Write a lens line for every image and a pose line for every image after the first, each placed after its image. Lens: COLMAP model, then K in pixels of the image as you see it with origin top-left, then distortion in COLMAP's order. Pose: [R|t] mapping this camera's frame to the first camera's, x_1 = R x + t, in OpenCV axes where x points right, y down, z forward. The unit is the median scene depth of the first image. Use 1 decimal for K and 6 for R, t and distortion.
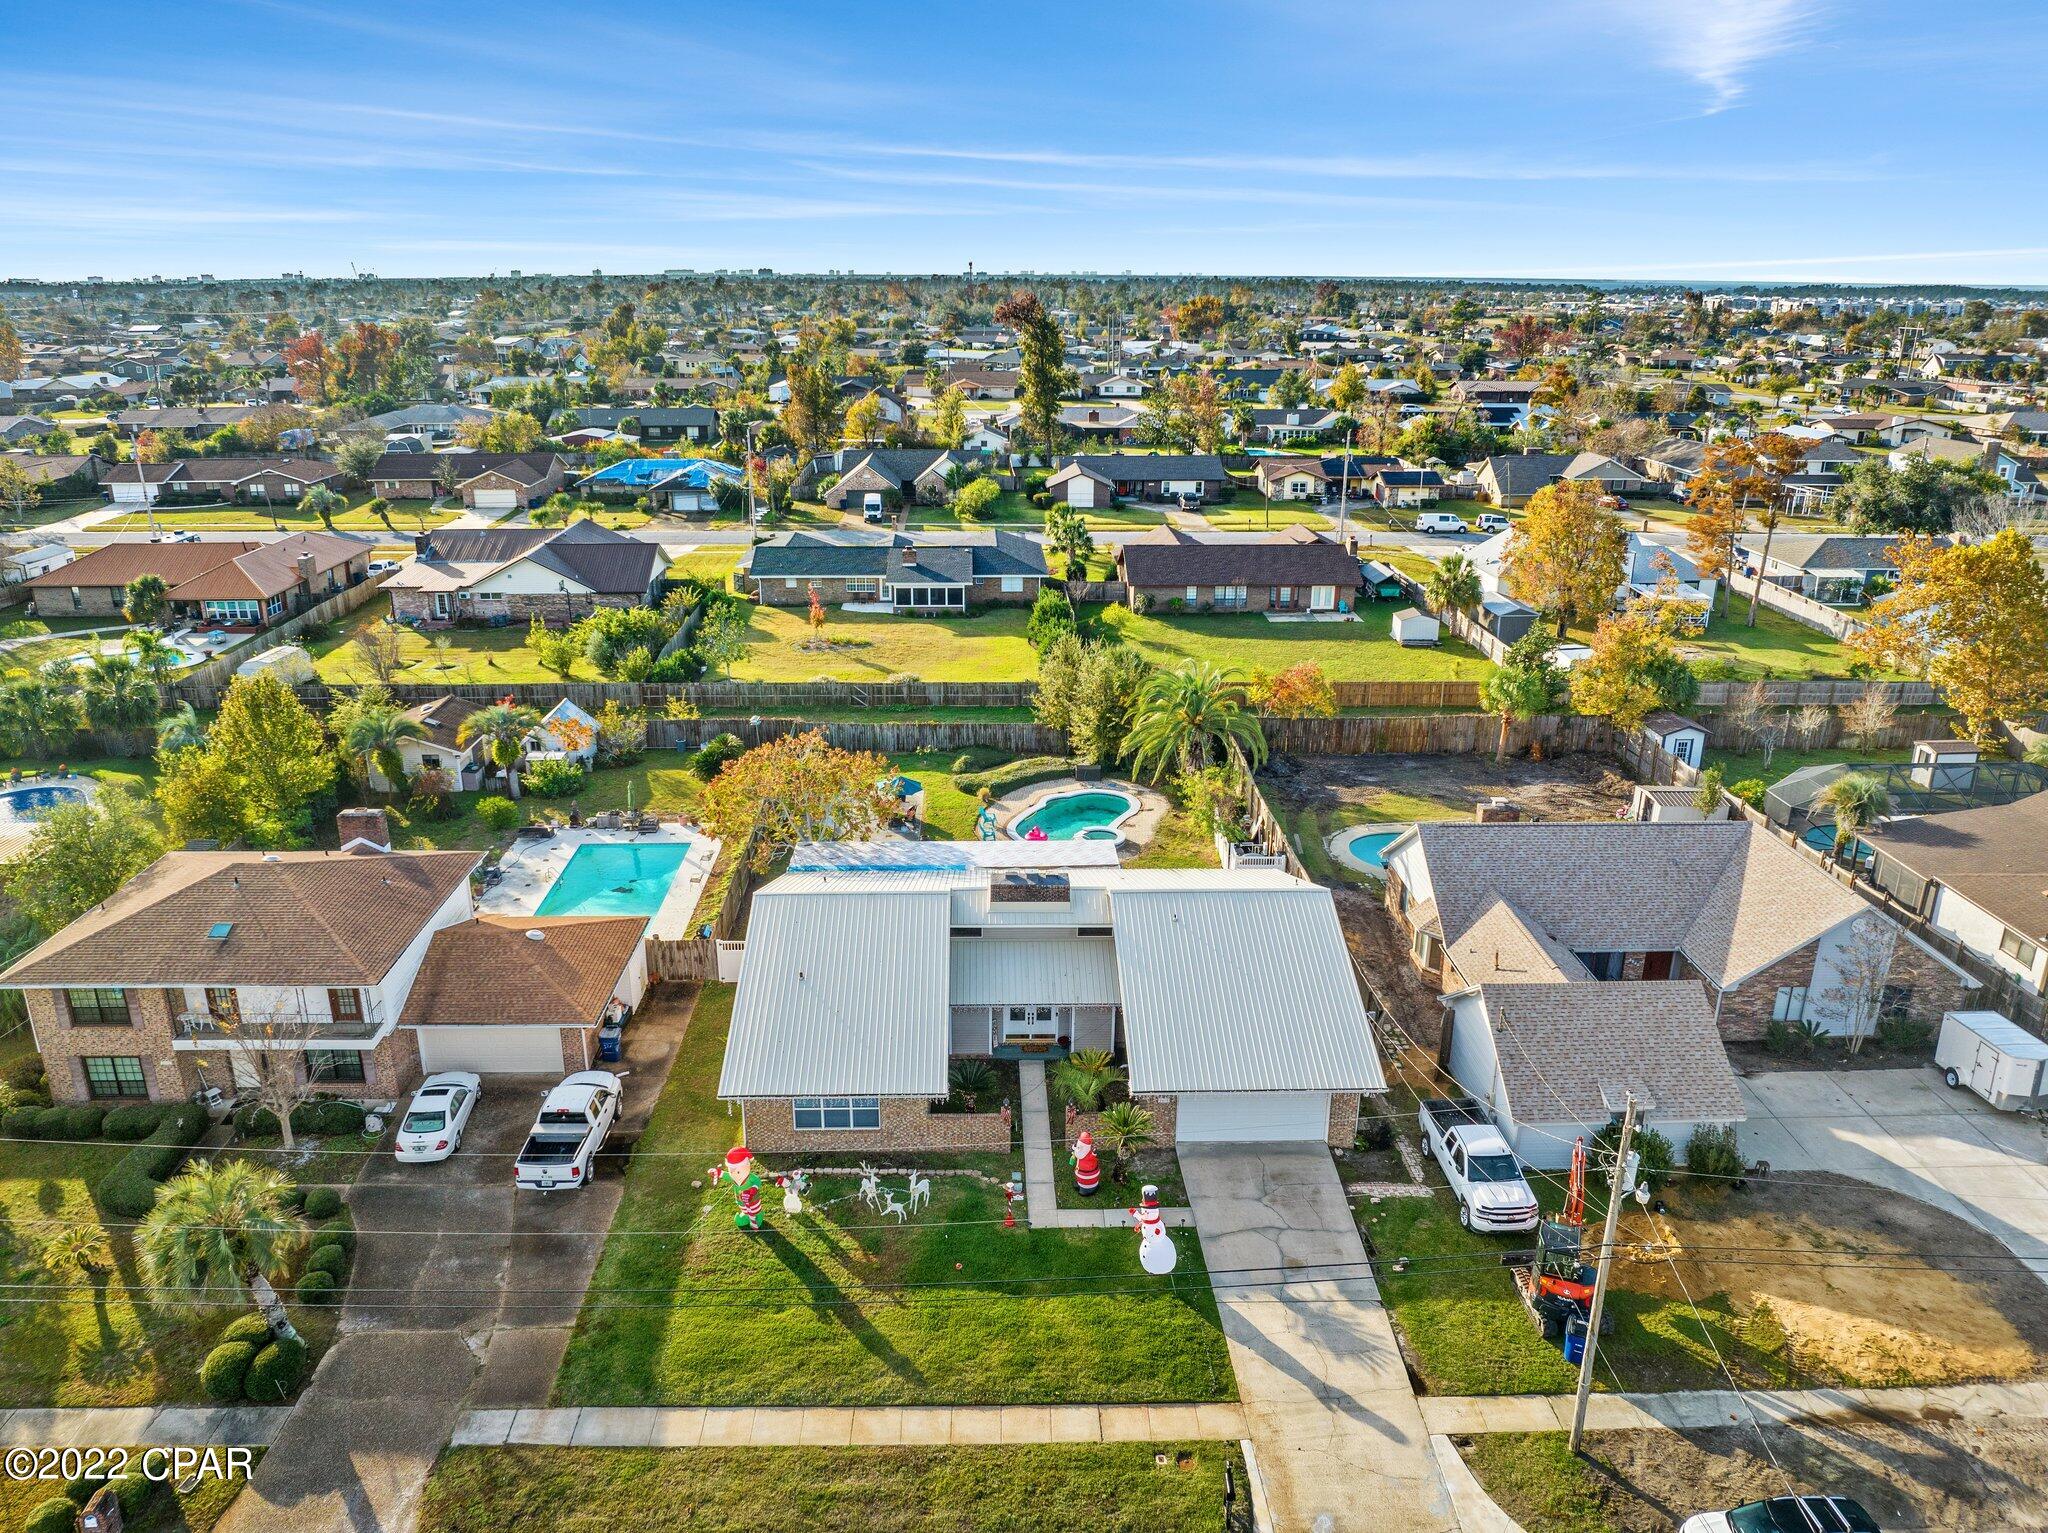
lens RADIAL K [[1446.0, 0, 1021.8], [0, 1446.0, 756.7], [0, 0, 1]] dist [-0.036198, 0.005428]
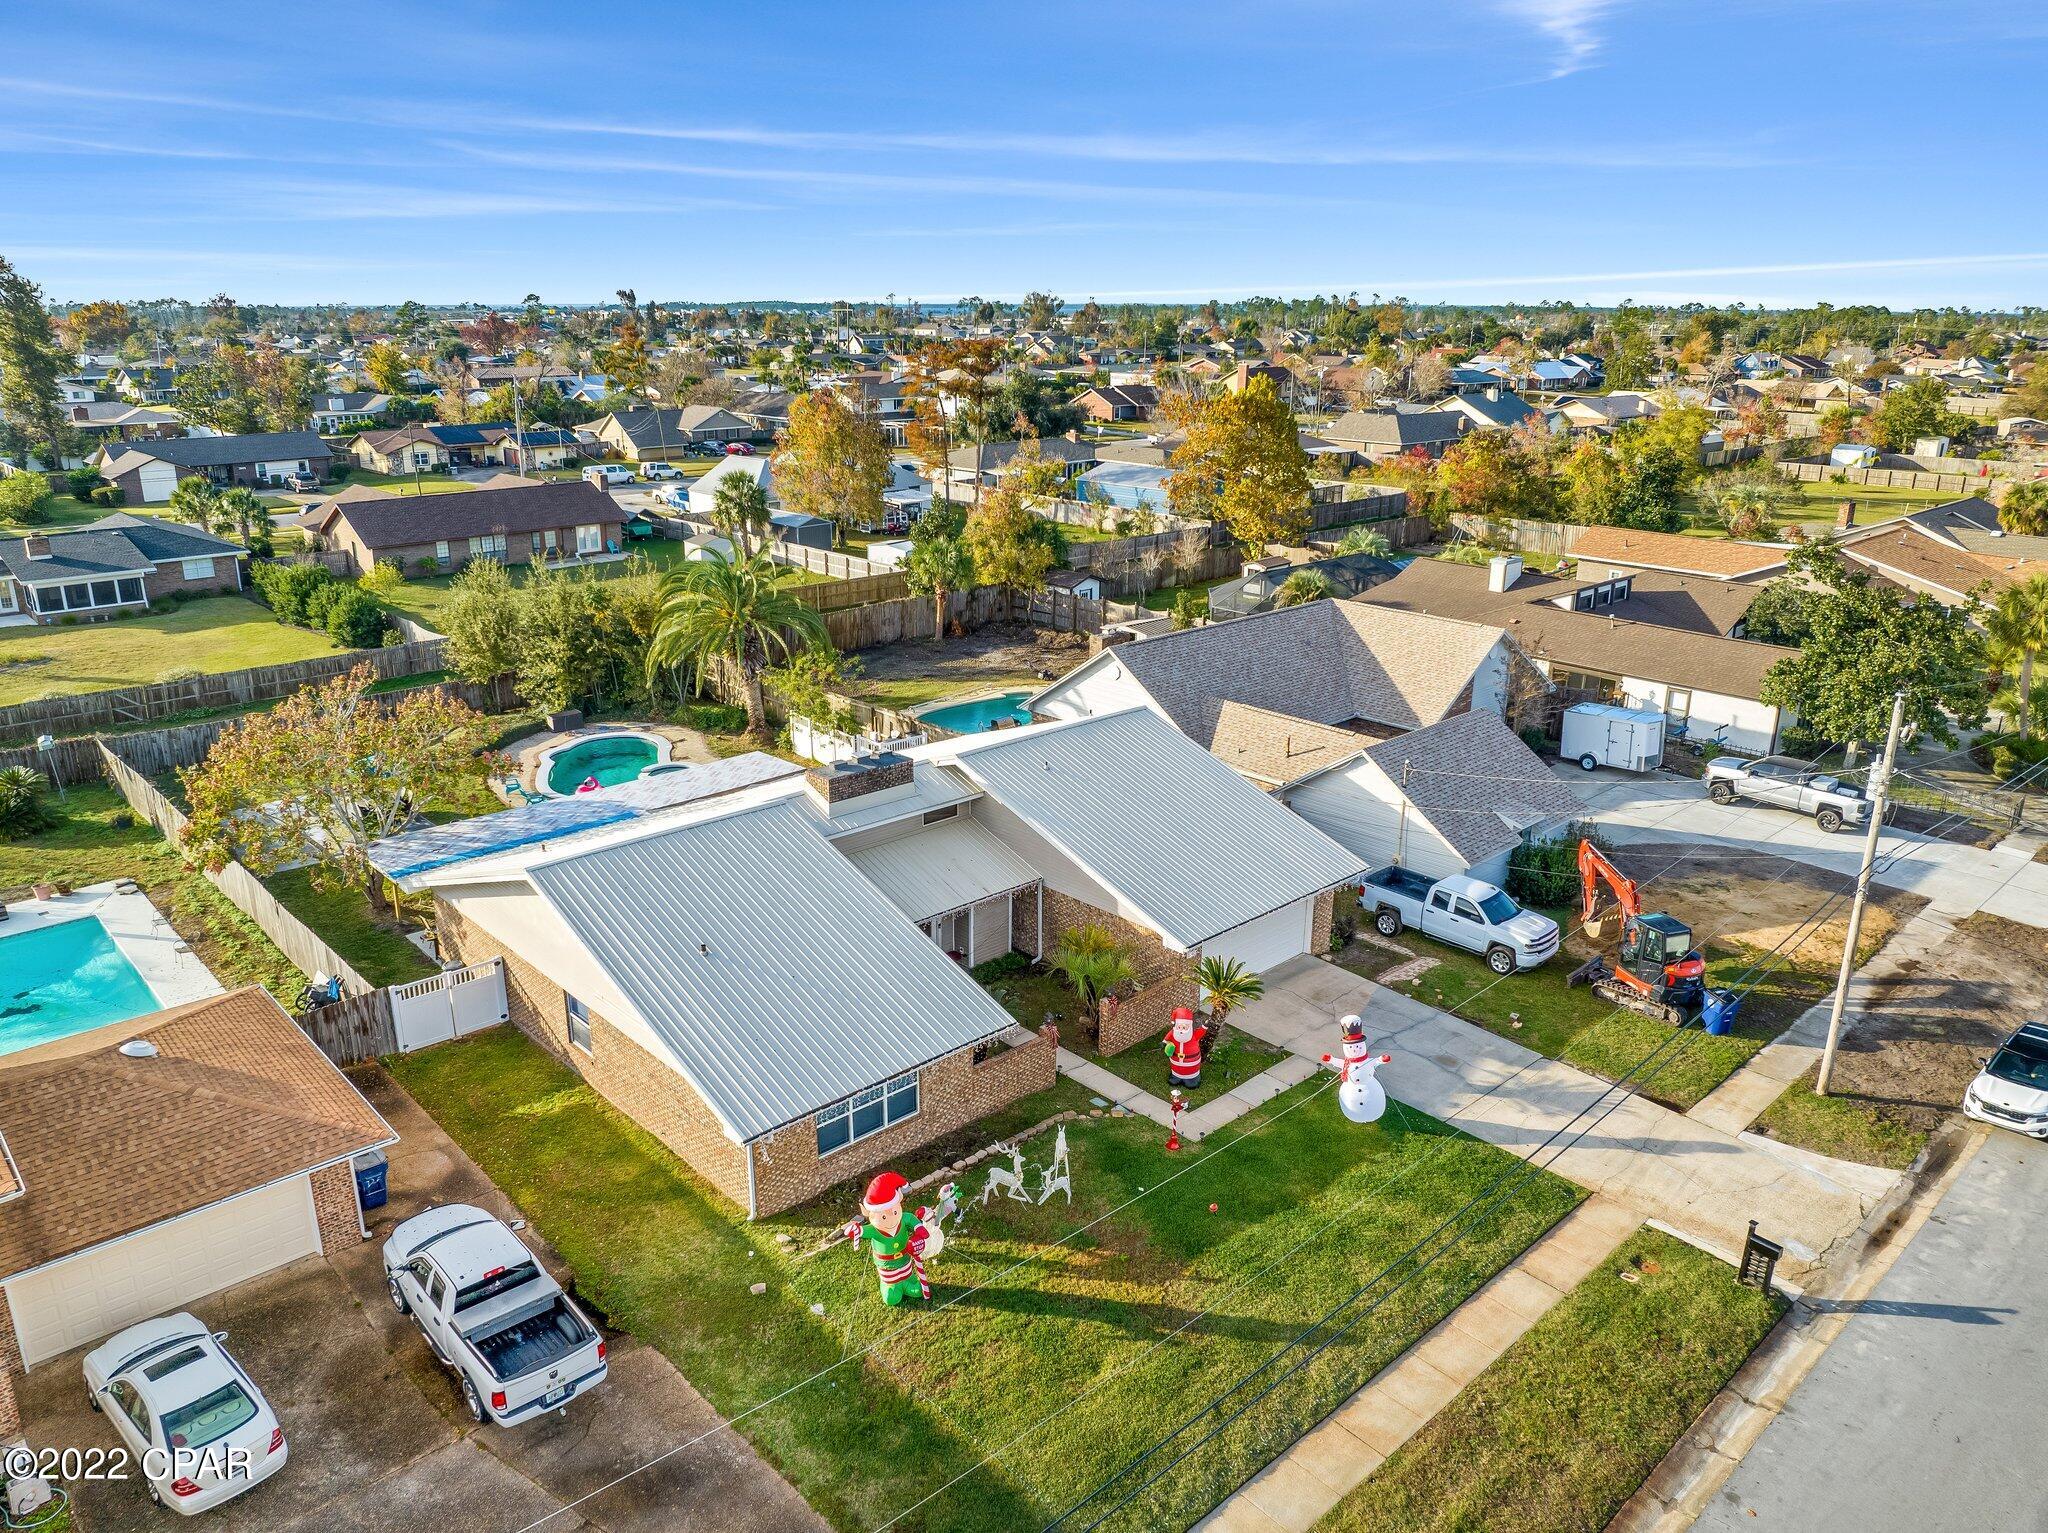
lens RADIAL K [[1438.7, 0, 1019.5], [0, 1438.7, 758.4], [0, 0, 1]] dist [-0.039984, 0.006764]
pose [[0.752651, -0.199975, 0.627317, -0.473253], [0.208228, 0.976155, 0.061346, 0.062981], [-0.624626, 0.084453, 0.776344, 0.437788]]
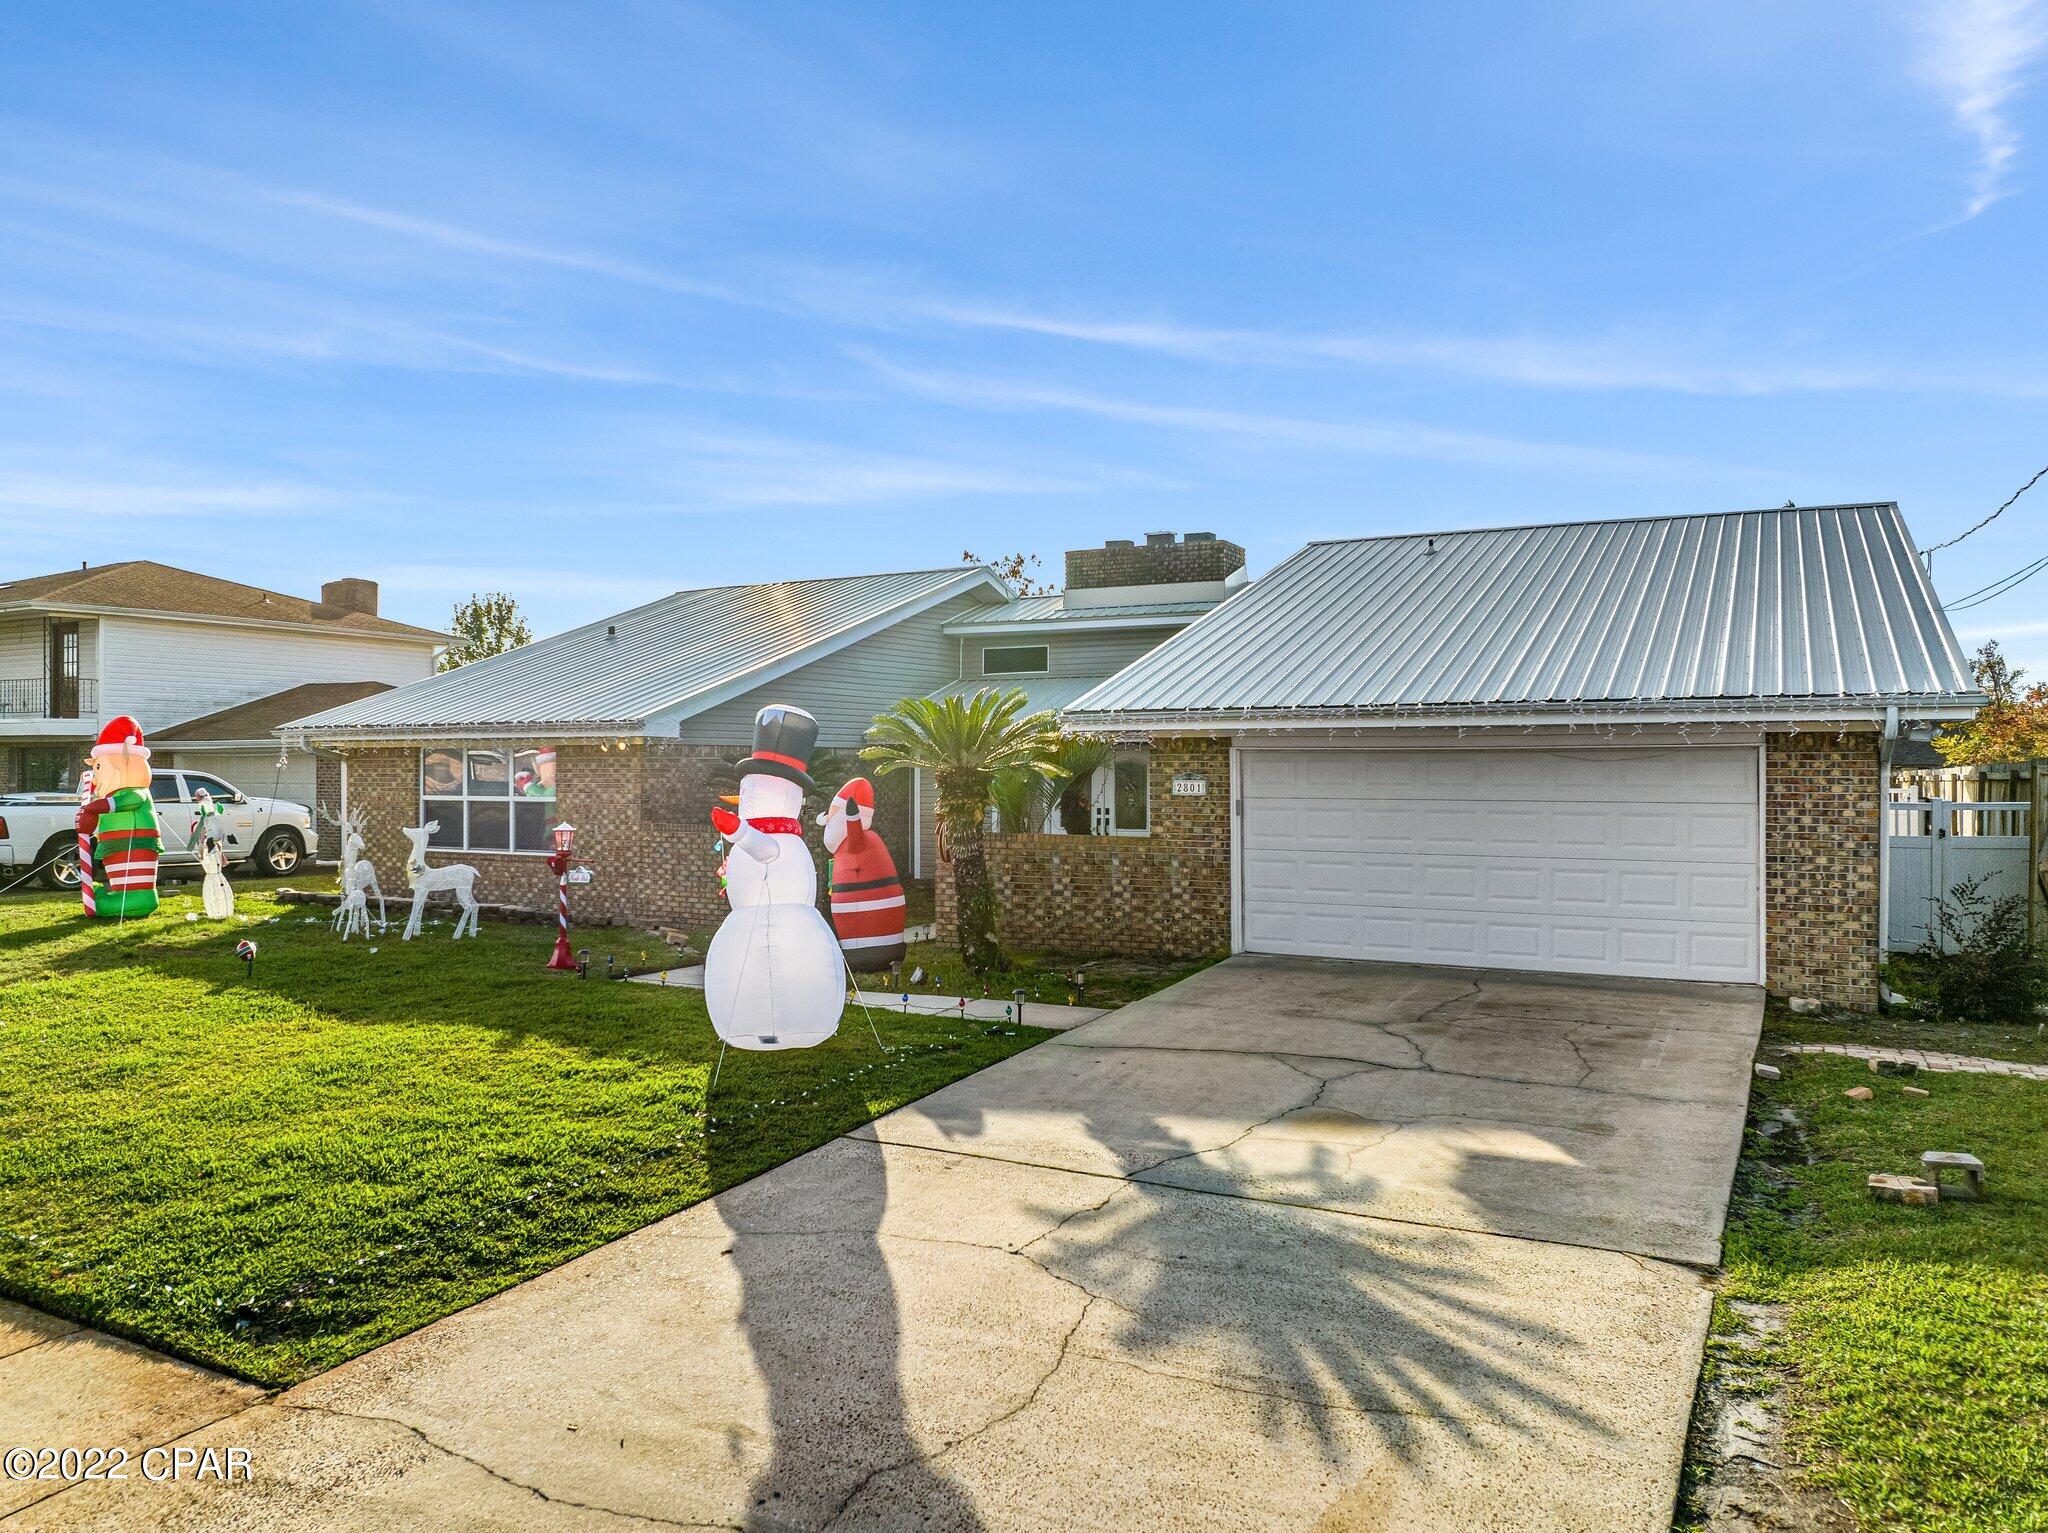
lens RADIAL K [[1451.5, 0, 1008.3], [0, 1451.5, 773.7], [0, 0, 1]] dist [-0.009174, -0.000471]
pose [[0.862736, -0.006757, -0.505609, 0.236020], [-0.156668, 0.947134, -0.279985, 0.343478], [0.480771, 0.320766, 0.816069, 0.731998]]
